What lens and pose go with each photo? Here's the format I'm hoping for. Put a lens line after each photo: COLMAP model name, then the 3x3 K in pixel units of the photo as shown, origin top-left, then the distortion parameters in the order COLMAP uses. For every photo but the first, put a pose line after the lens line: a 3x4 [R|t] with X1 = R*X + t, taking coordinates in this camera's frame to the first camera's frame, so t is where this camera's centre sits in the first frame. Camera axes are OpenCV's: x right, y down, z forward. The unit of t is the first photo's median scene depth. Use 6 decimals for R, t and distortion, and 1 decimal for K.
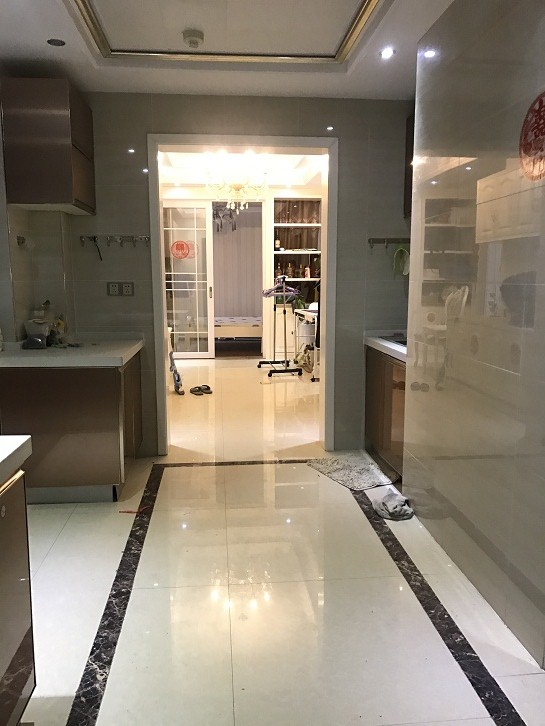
lens RADIAL K [[596.4, 0, 285.0], [0, 596.4, 375.3], [0, 0, 1]] dist [0.009211, -0.035945]
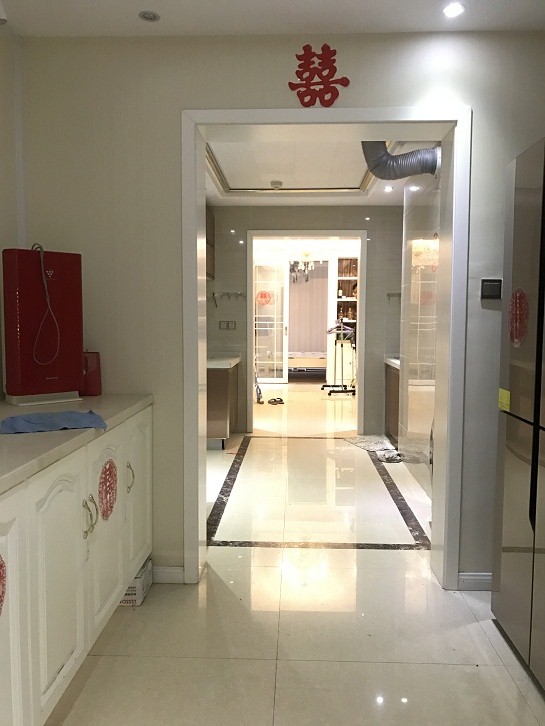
lens RADIAL K [[596.4, 0, 270.0], [0, 596.4, 364.2], [0, 0, 1]] dist [0.009211, -0.035945]
pose [[0.987938, 0.014529, -0.154167, 0.040139], [-0.028302, 0.995760, -0.087524, 0.045446], [0.152242, 0.090832, 0.984161, -0.258501]]
